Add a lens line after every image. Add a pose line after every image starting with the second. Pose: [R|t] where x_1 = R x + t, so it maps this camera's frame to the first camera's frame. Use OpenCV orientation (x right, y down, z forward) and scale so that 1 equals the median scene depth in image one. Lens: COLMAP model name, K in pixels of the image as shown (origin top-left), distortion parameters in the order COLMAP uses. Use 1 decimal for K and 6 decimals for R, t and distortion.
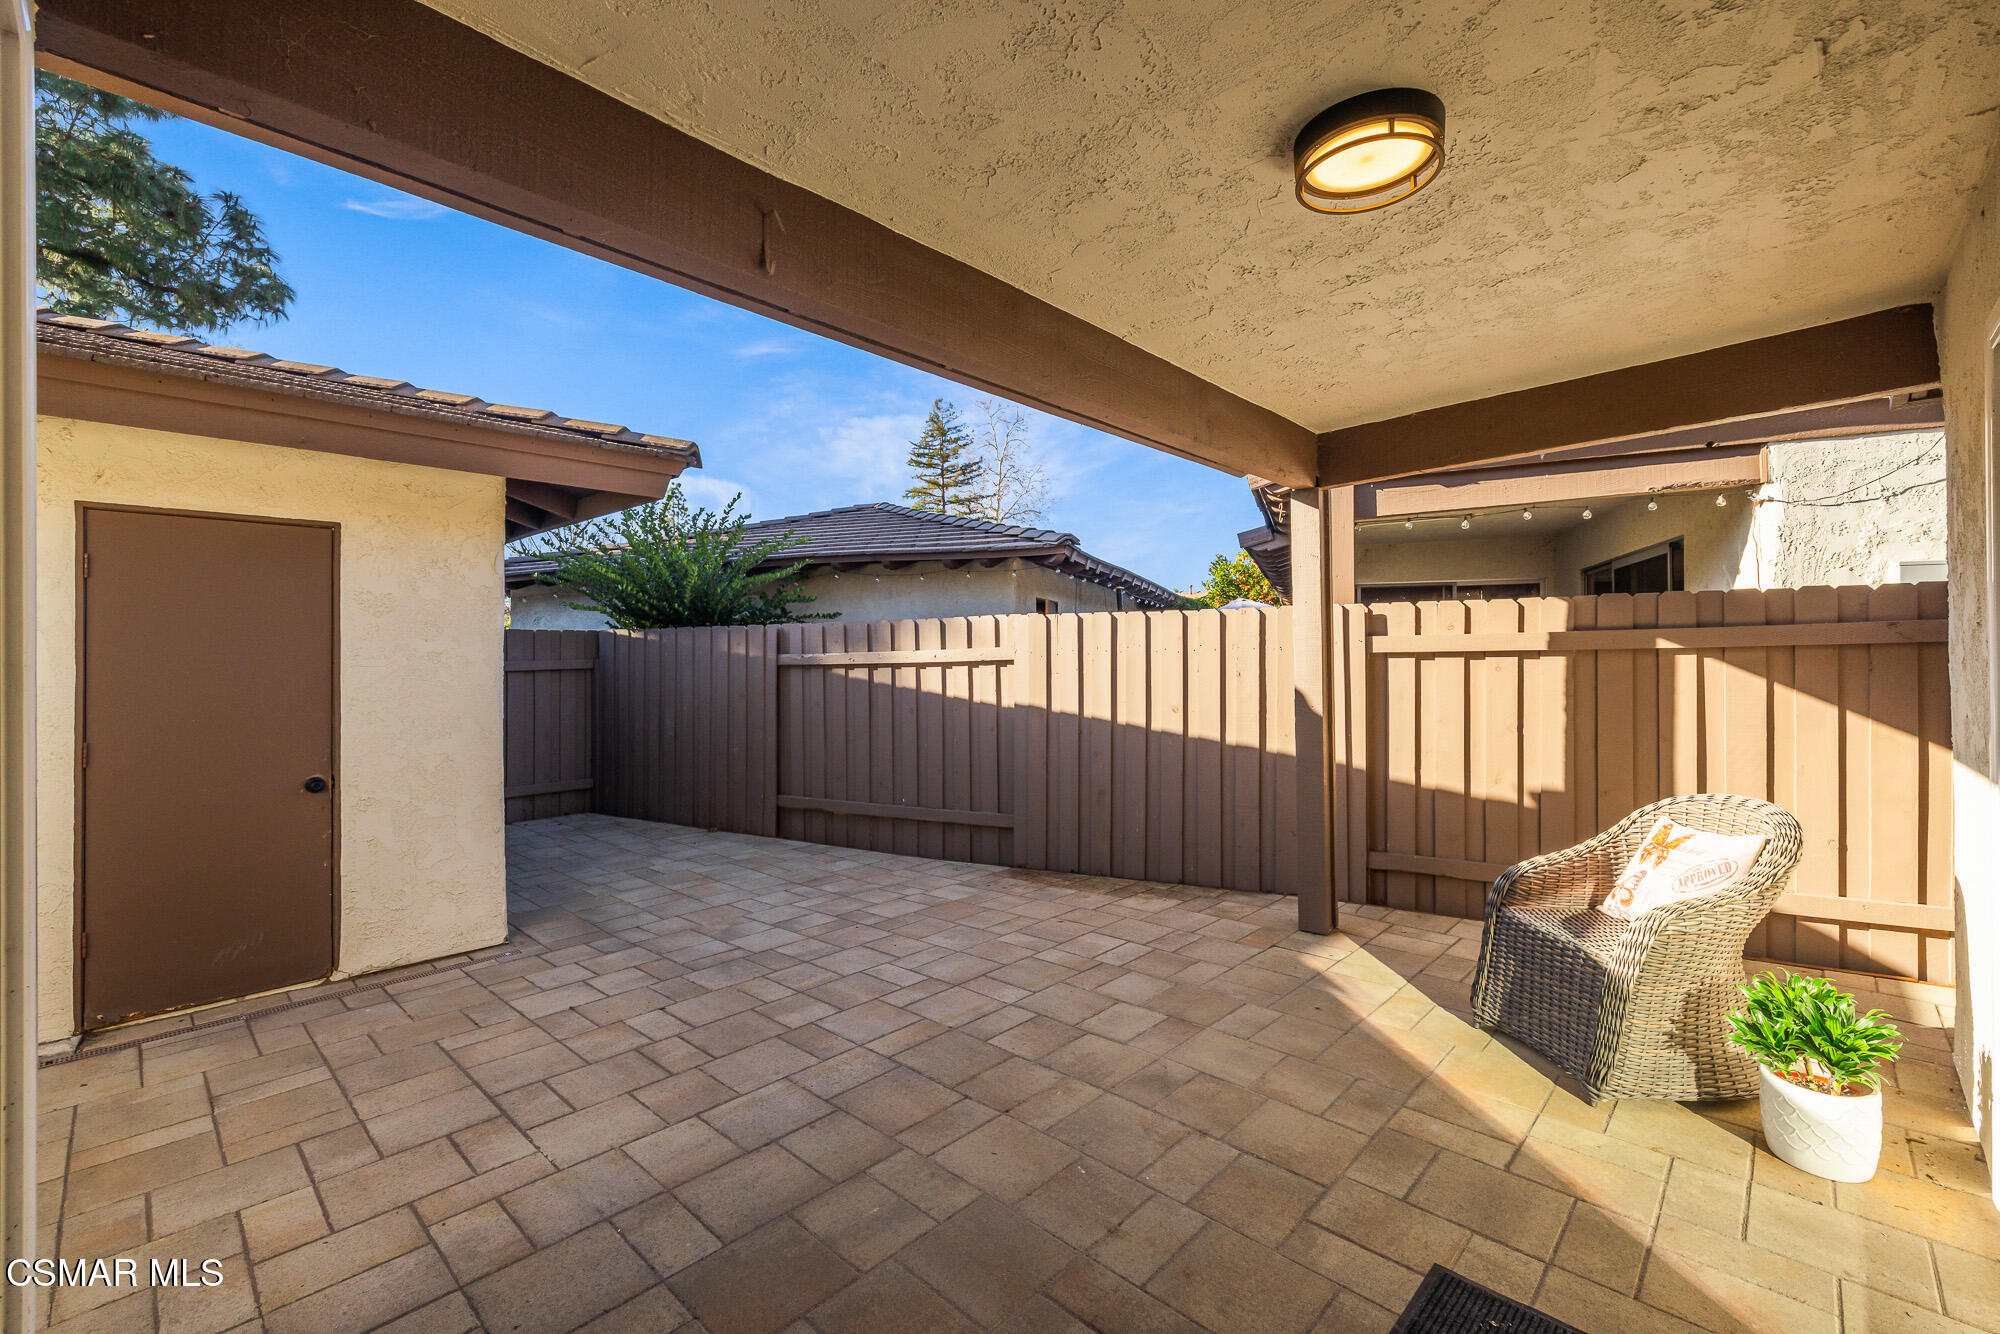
lens RADIAL K [[835.3, 0, 993.8], [0, 835.3, 660.1], [0, 0, 1]] dist [0.001008, 0.000409]
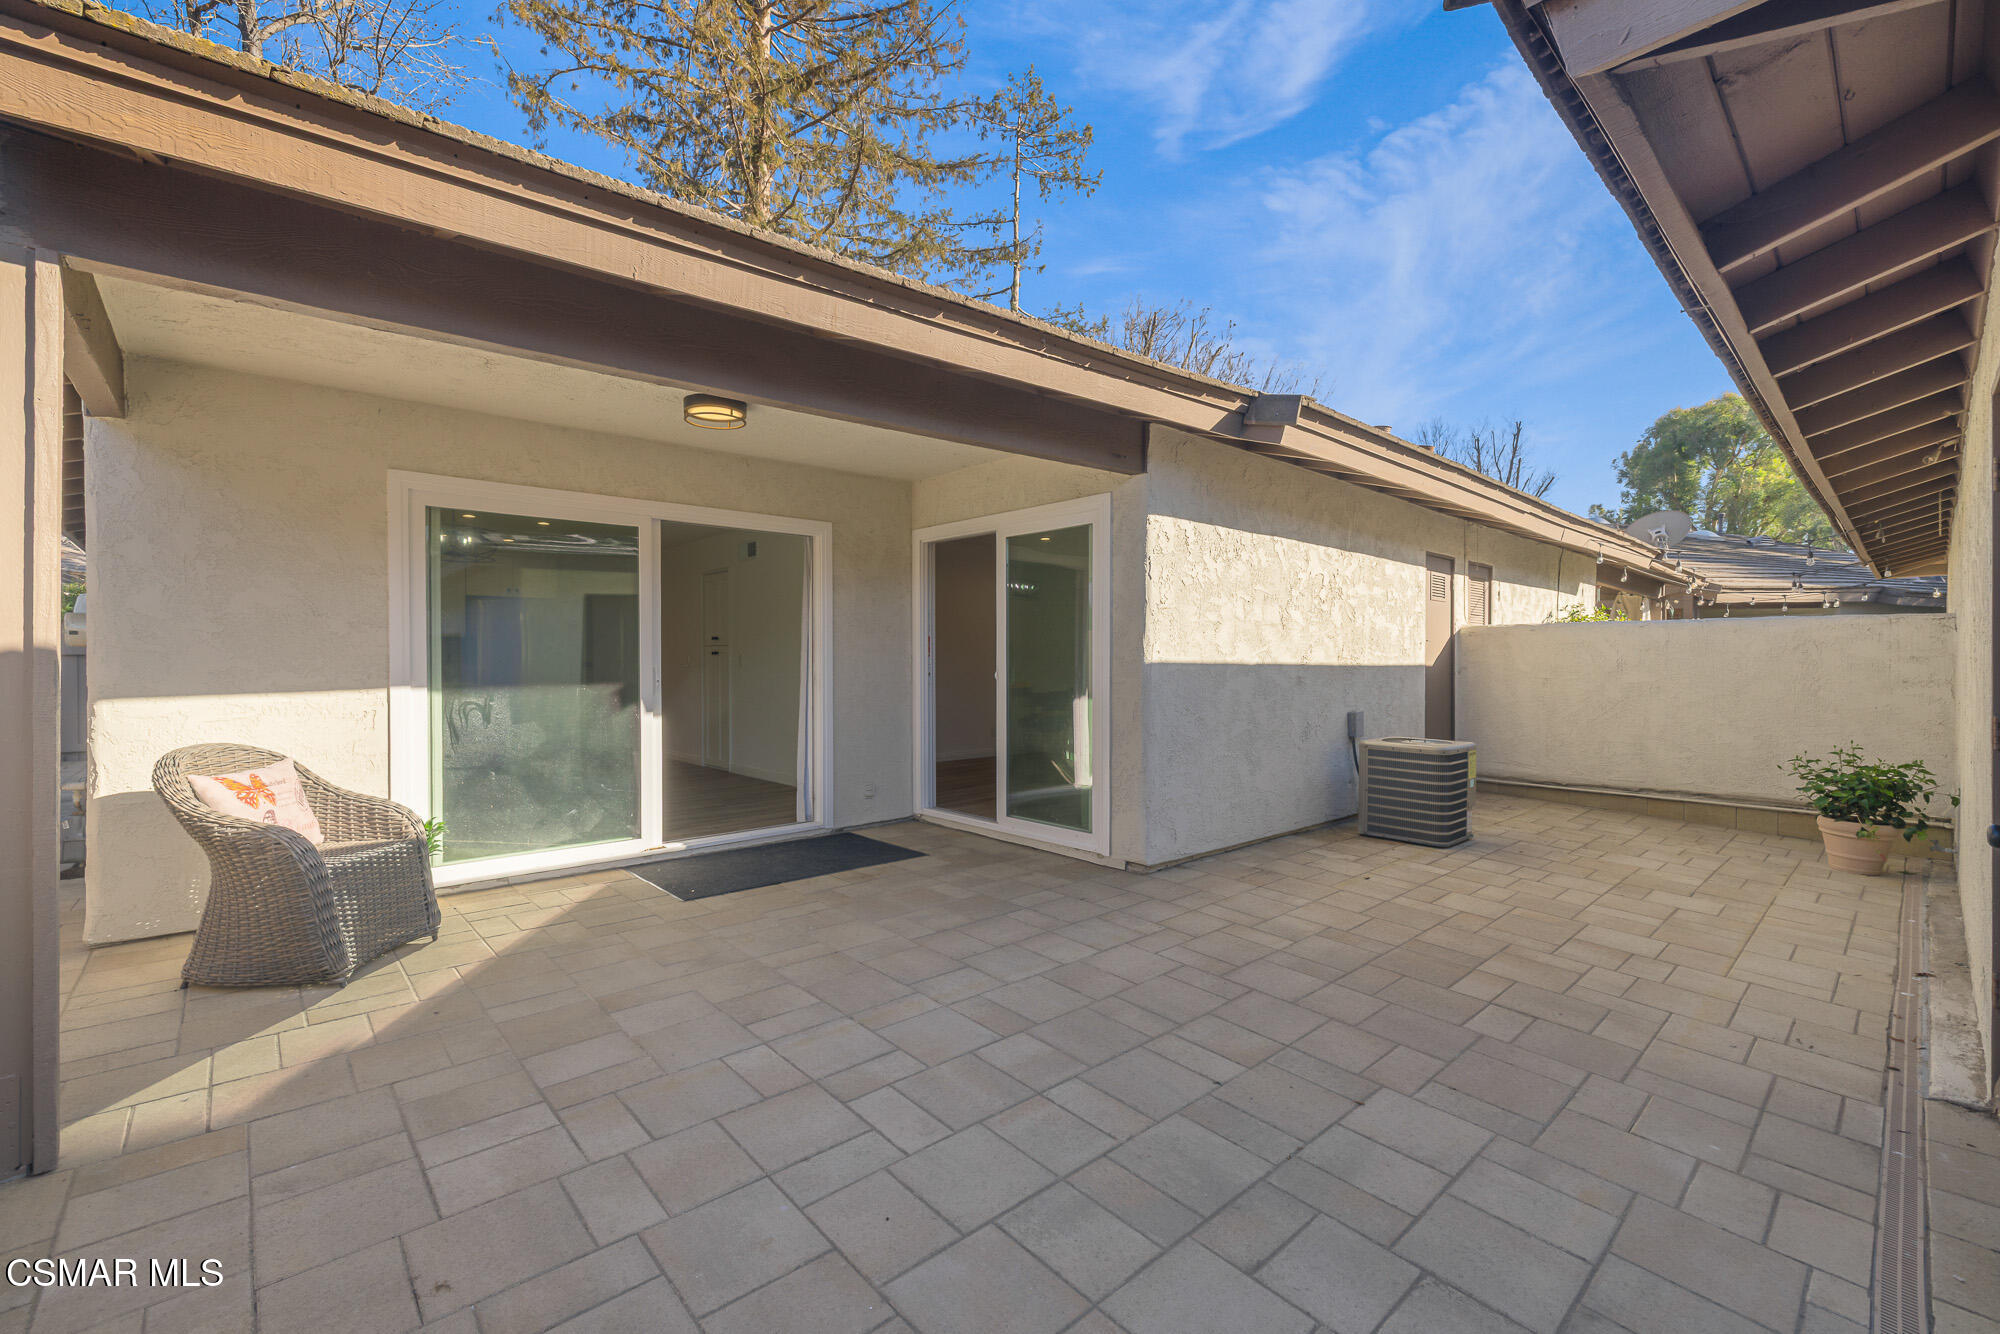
lens RADIAL K [[847.4, 0, 990.3], [0, 847.4, 664.9], [0, 0, 1]] dist [0.002049, 0.000831]
pose [[-0.997290, 0.005973, 0.073324, -0.235761], [0.006545, 0.999950, 0.007564, 0.038313], [-0.073276, 0.008024, -0.997279, 1.633103]]
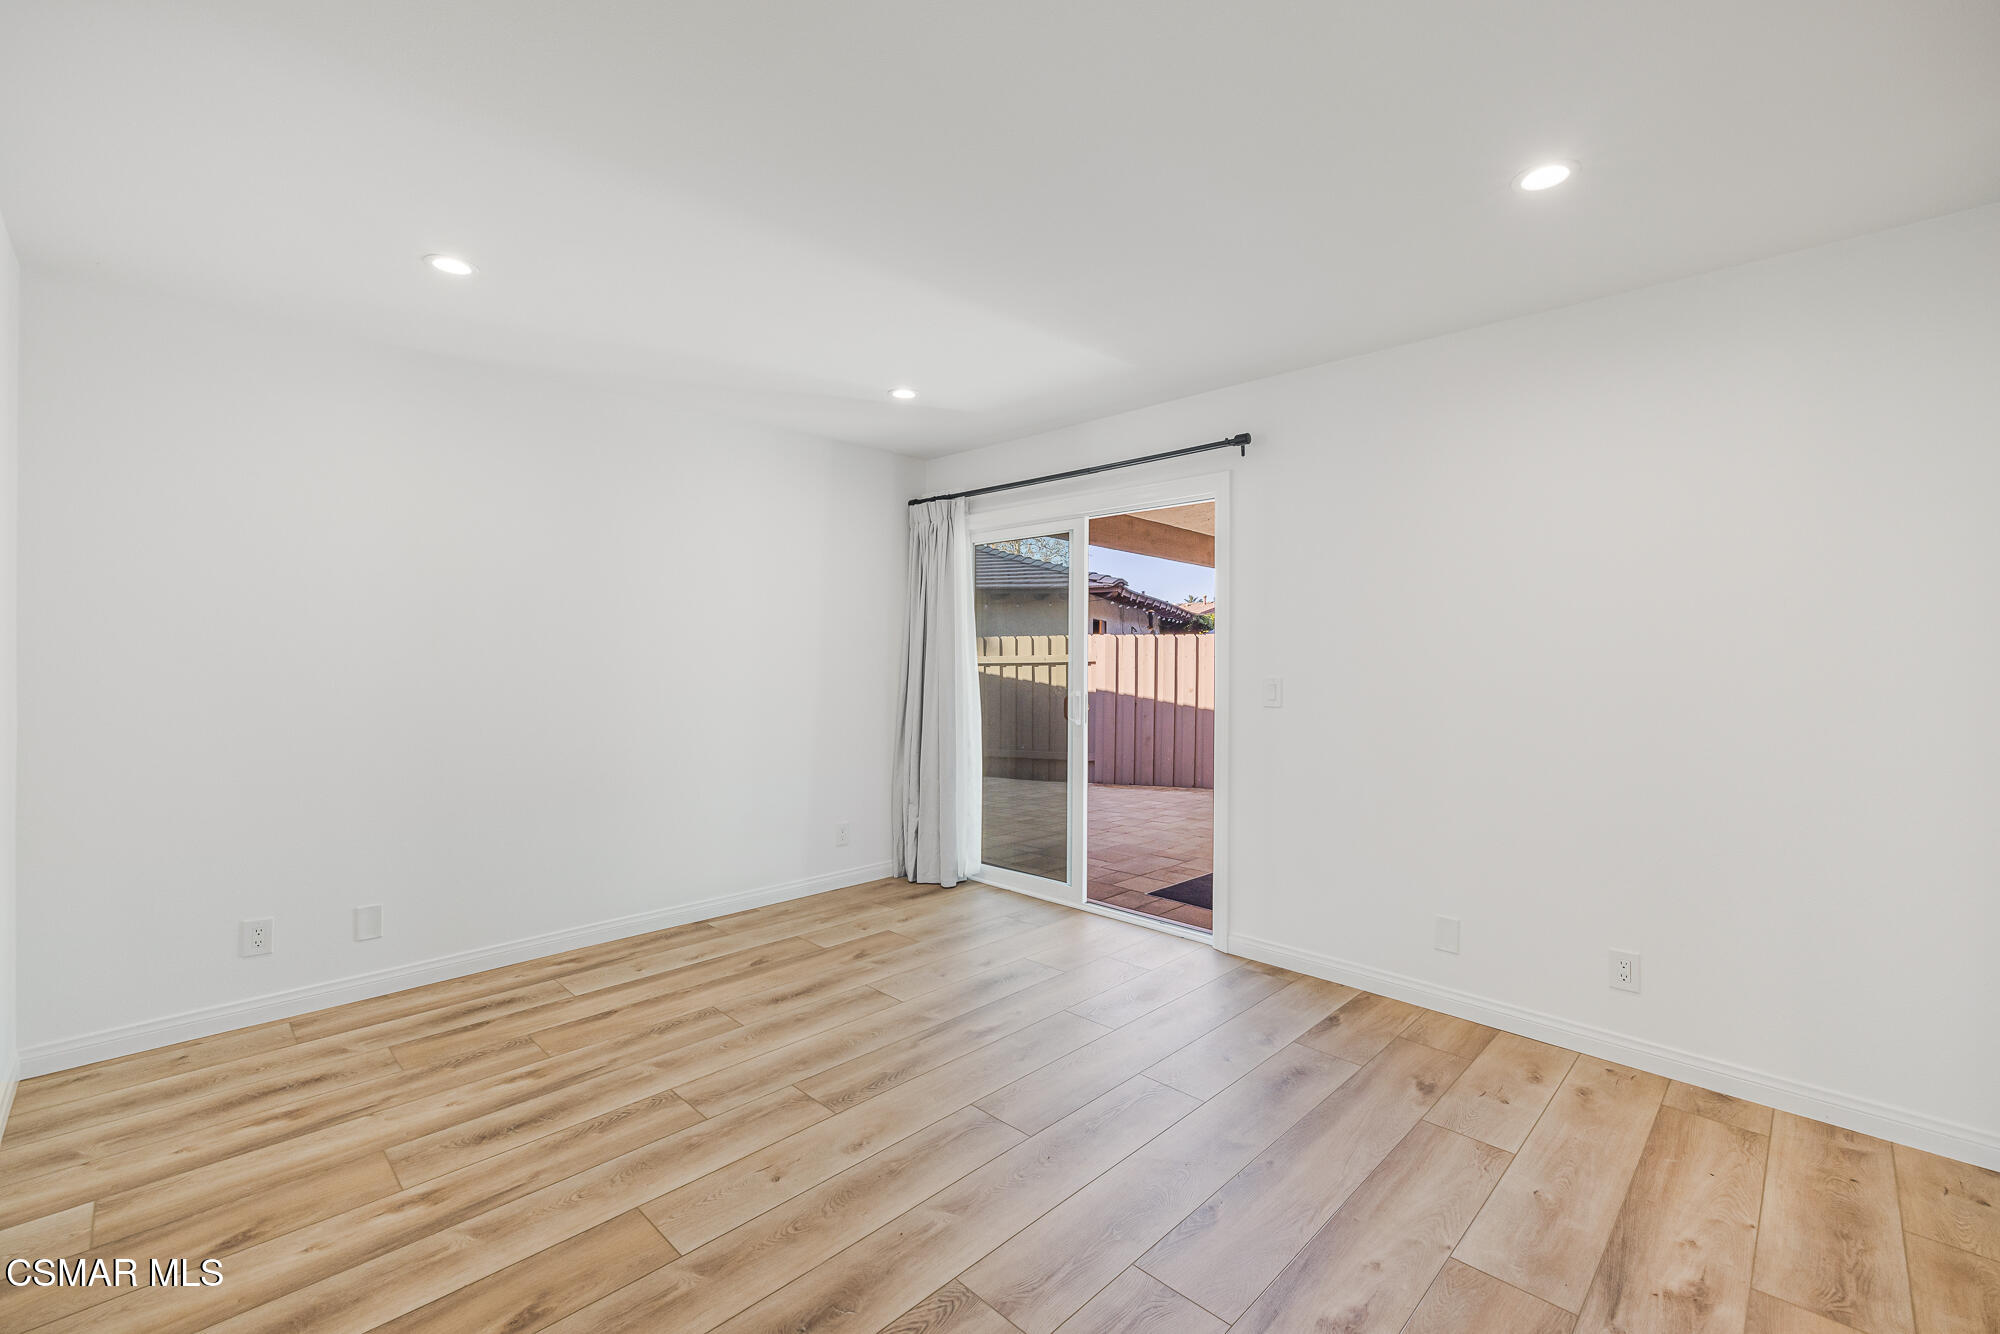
lens RADIAL K [[835.3, 0, 993.8], [0, 835.3, 660.1], [0, 0, 1]] dist [0.001008, 0.000409]
pose [[0.999820, 0.011361, -0.015177, -0.250059], [-0.011411, 0.999930, -0.003259, 0.008169], [0.015139, 0.003432, 0.999880, -1.110950]]
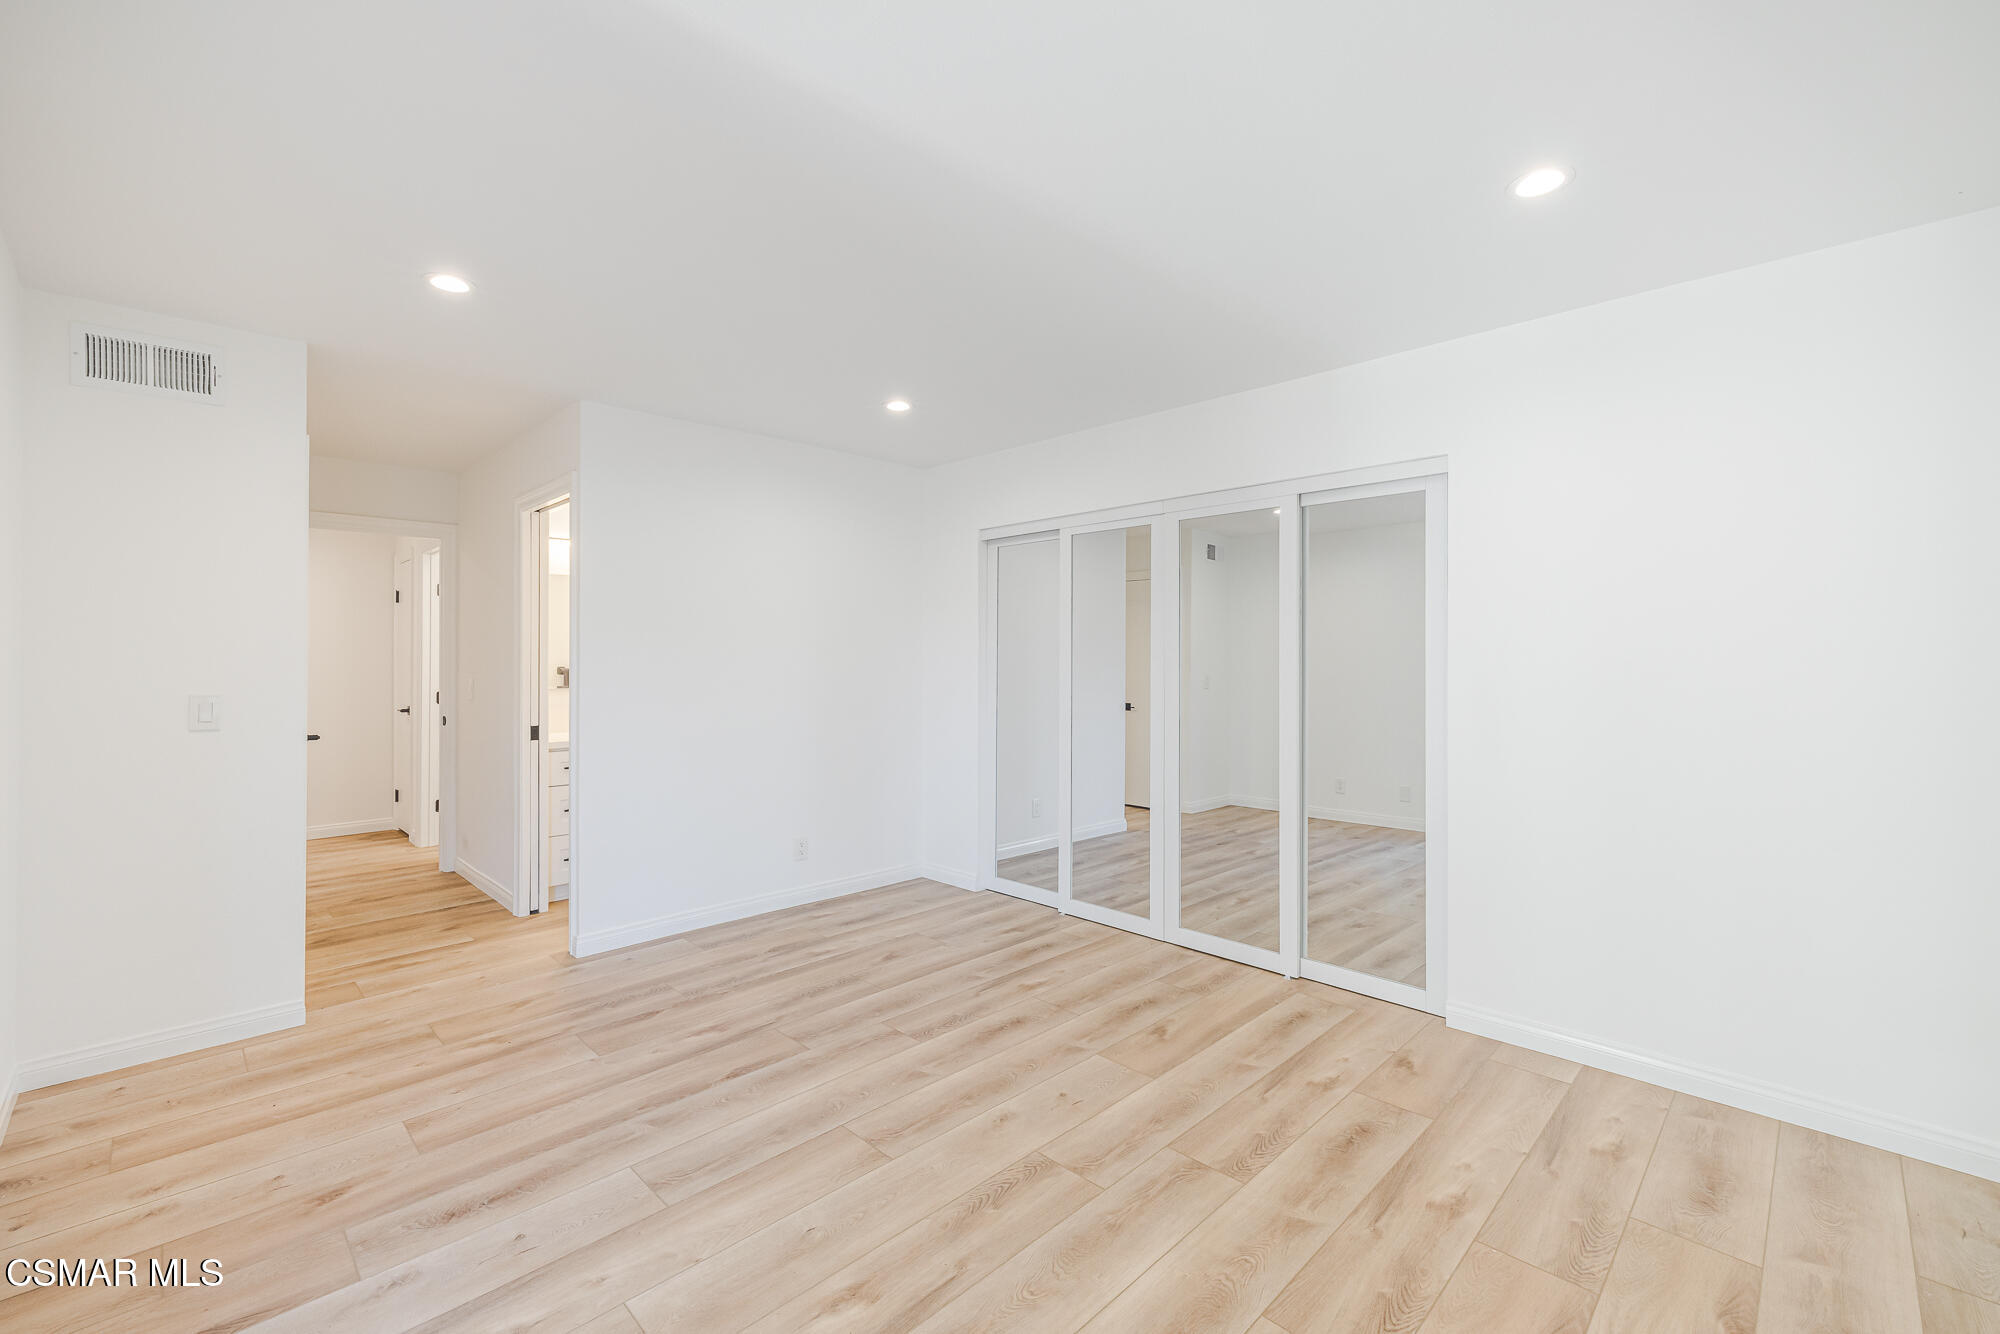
lens RADIAL K [[841.8, 0, 995.4], [0, 841.8, 658.8], [0, 0, 1]] dist [0.000696, 0.000992]
pose [[-0.999733, 0.006789, 0.022088, -0.361860], [0.006817, 0.999976, 0.001171, -0.004029], [-0.022080, 0.001322, -0.999755, 0.131099]]
